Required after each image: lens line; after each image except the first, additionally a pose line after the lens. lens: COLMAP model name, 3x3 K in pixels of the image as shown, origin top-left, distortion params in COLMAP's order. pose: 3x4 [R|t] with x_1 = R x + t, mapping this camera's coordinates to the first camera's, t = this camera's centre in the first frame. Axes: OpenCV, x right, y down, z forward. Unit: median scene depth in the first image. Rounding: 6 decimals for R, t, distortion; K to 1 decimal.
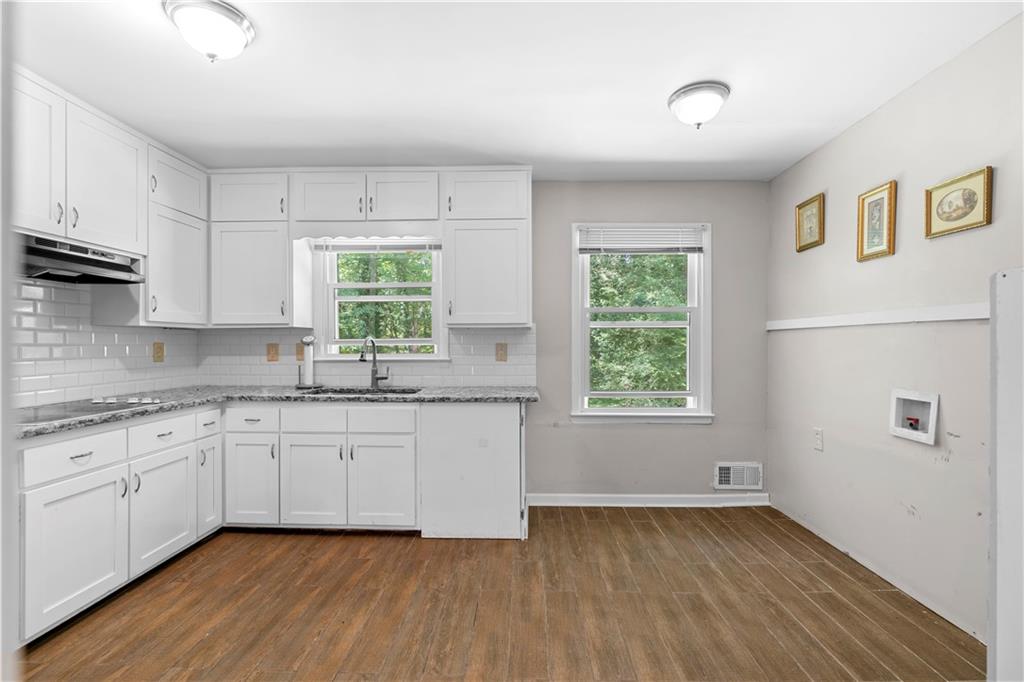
lens RADIAL K [[462.2, 0, 512.6], [0, 462.2, 339.4], [0, 0, 1]] dist [-0.002231, 0.000674]
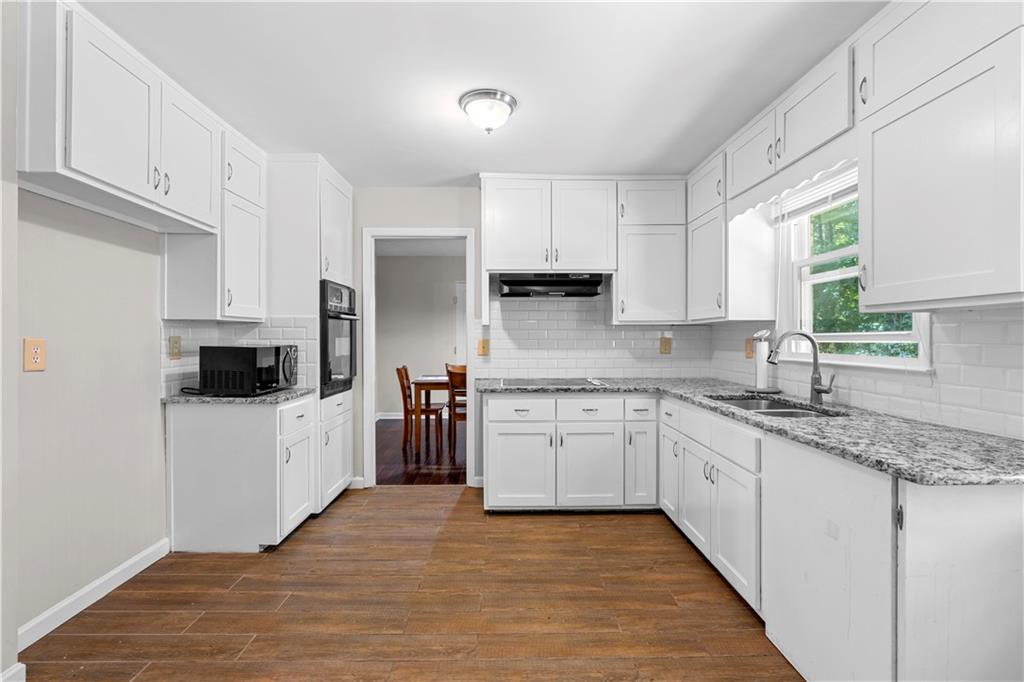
lens RADIAL K [[462.2, 0, 509.0], [0, 462.2, 339.1], [0, 0, 1]] dist [-0.002231, 0.000674]
pose [[0.055745, 0.005970, -0.998427, 0.473051], [0.010070, 0.999928, 0.006541, -0.001248], [0.998394, -0.010419, 0.055681, 0.650556]]
